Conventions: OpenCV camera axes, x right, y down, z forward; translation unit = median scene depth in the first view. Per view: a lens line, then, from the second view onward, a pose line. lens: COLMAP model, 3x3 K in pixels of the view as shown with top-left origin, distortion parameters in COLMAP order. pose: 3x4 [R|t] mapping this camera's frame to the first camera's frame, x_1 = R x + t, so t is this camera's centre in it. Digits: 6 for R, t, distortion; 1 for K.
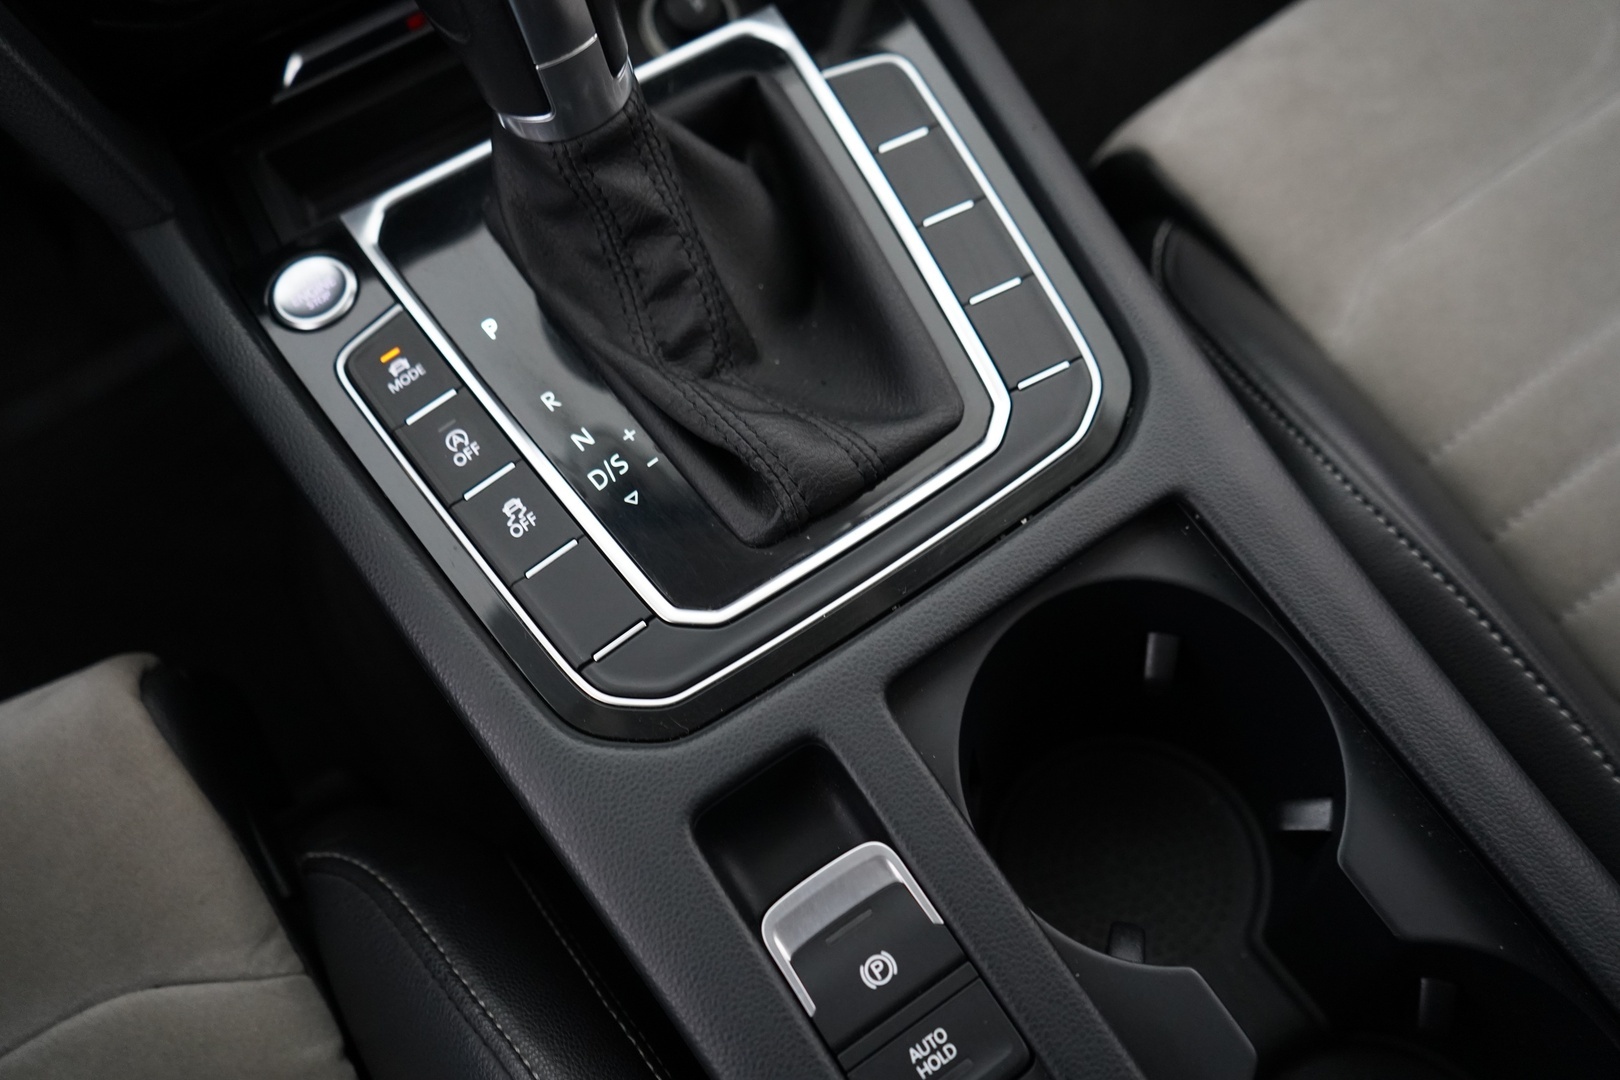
lens RADIAL K [[1311.9, 0, 810.0], [0, 1311.9, 540.0], [0, 0, 1]] dist [-0.006023, 0.004000]
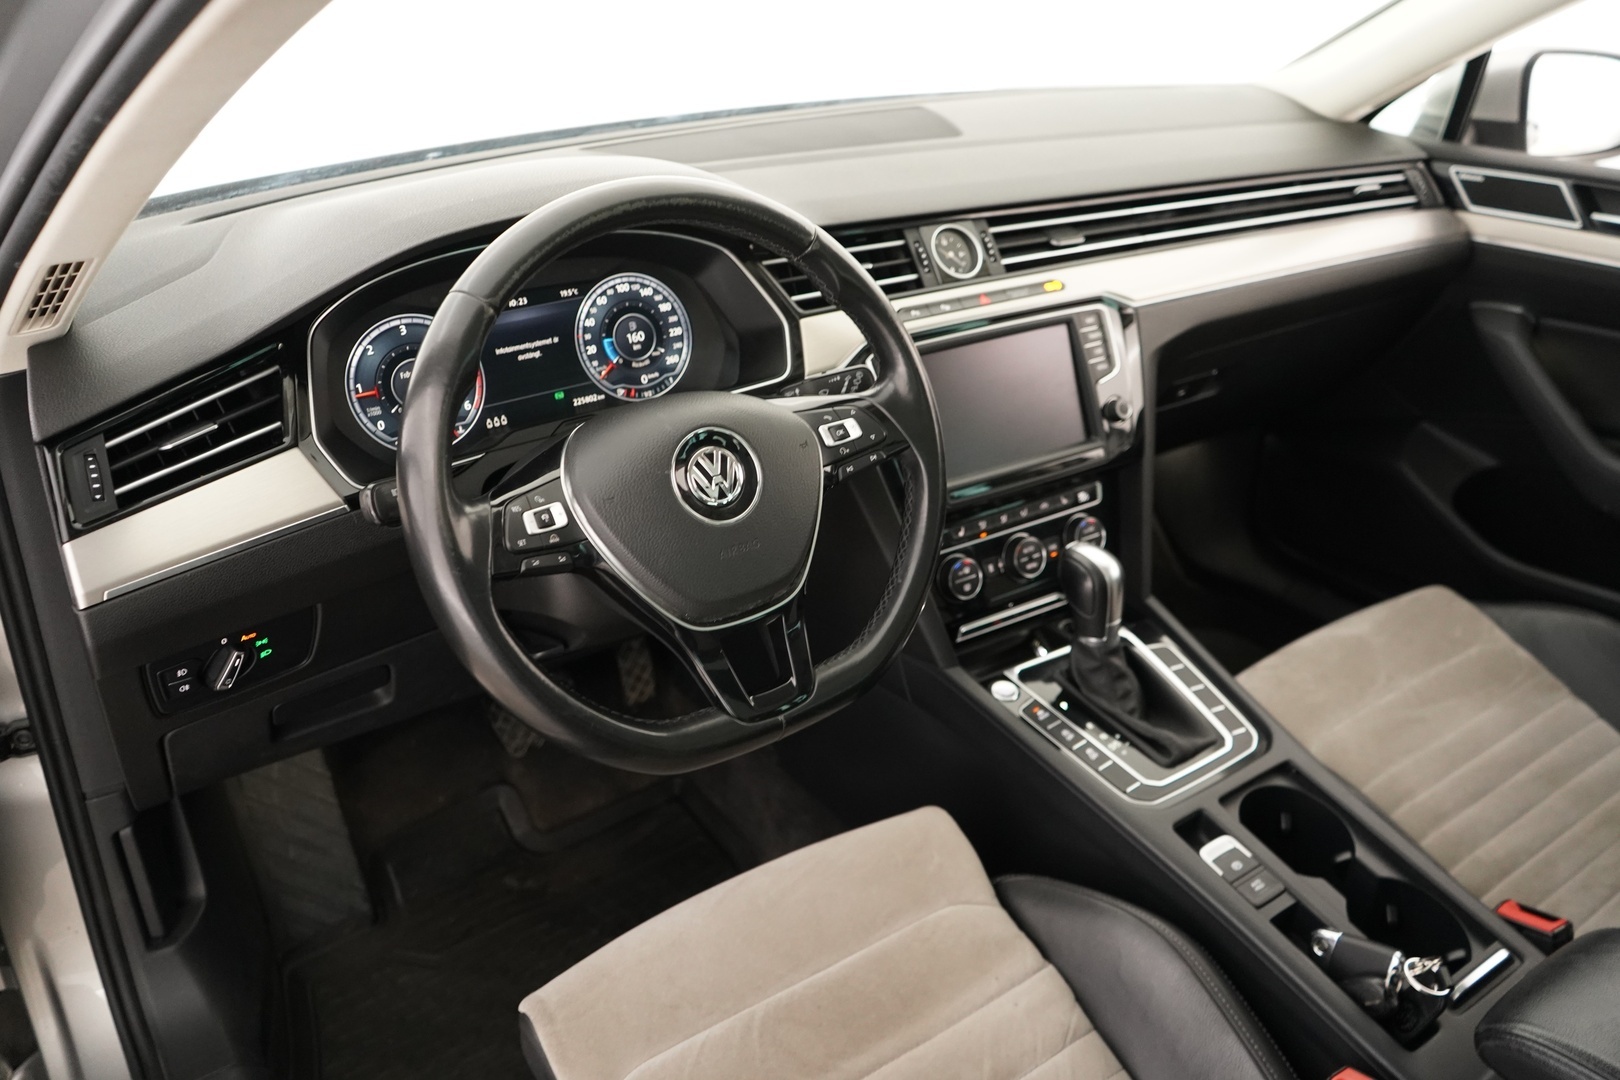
lens RADIAL K [[1311.9, 0, 810.0], [0, 1311.9, 540.0], [0, 0, 1]] dist [-0.006023, 0.004000]
pose [[0.988772, 0.104784, 0.106538, -1.288920], [-0.032836, 0.847880, -0.529171, 1.246371], [-0.145780, 0.519731, 0.841800, -1.849110]]
